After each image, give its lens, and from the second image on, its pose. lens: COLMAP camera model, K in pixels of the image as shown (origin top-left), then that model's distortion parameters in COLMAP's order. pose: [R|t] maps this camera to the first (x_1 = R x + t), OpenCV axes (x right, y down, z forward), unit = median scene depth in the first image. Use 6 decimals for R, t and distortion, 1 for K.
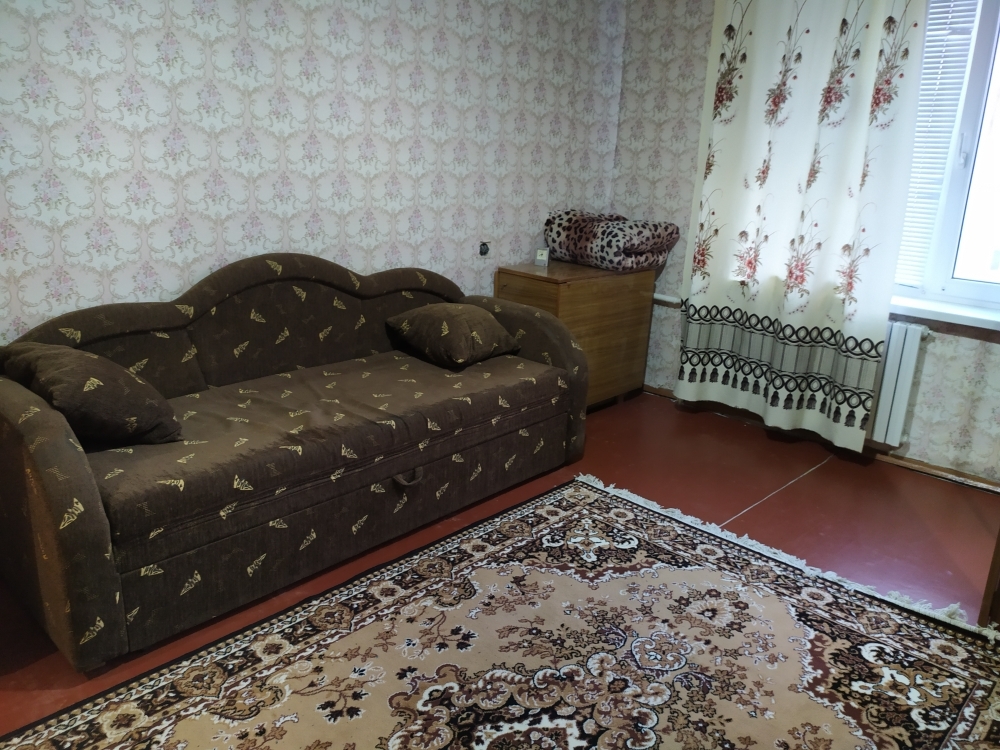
lens RADIAL K [[746.1, 0, 492.8], [0, 746.1, 374.5], [0, 0, 1]] dist [0.058243, -0.073782]
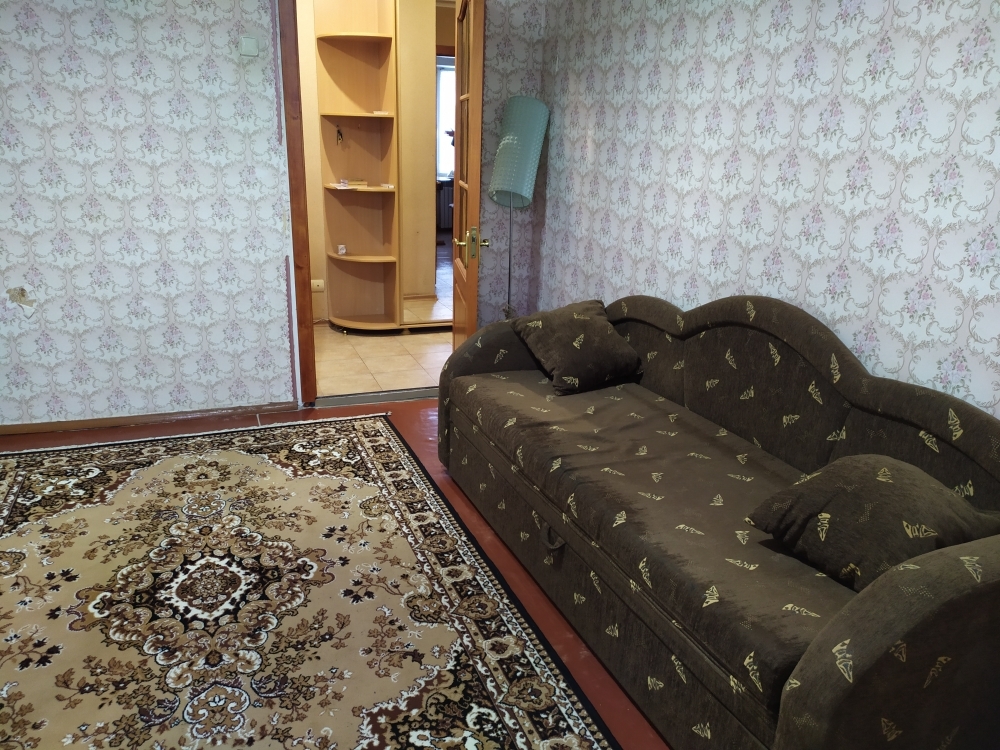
lens RADIAL K [[738.8, 0, 505.2], [0, 738.8, 375.7], [0, 0, 1]] dist [0.061564, -0.085354]
pose [[-0.387573, 0.238065, -0.890569, 0.630288], [-0.312242, 0.875069, 0.369809, -0.328744], [0.867348, 0.421400, -0.264819, 1.098772]]
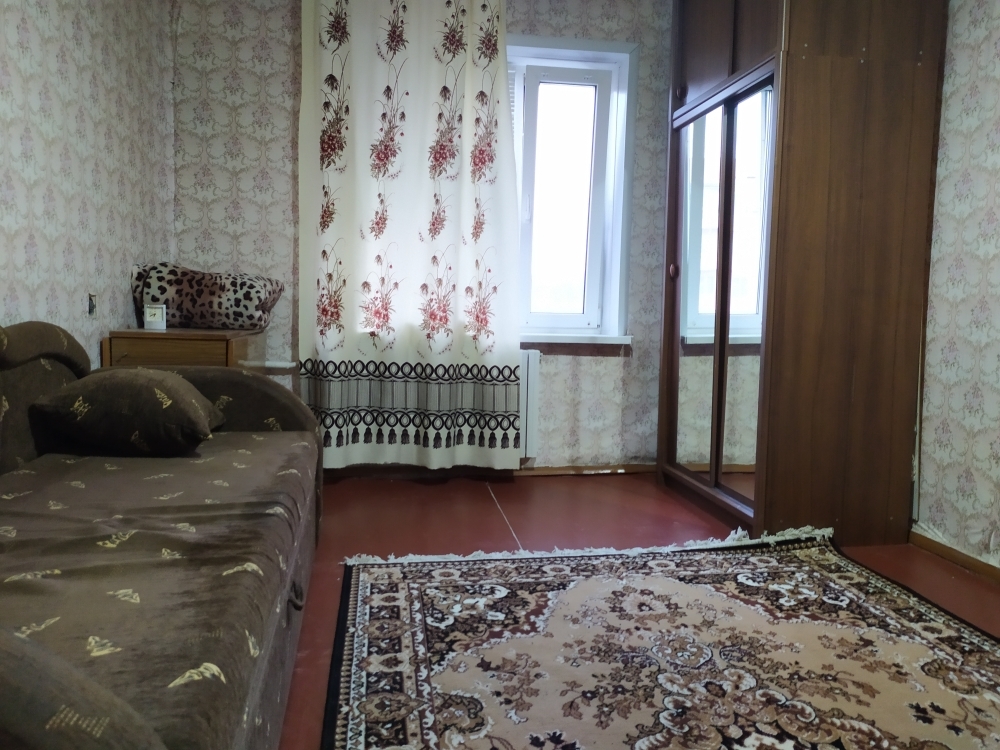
lens RADIAL K [[746.1, 0, 492.8], [0, 746.1, 374.5], [0, 0, 1]] dist [0.058243, -0.073782]
pose [[0.596509, -0.095068, 0.796956, -0.505754], [0.230871, 0.971317, -0.056936, 0.029662], [-0.768684, 0.217957, 0.601348, 0.438542]]
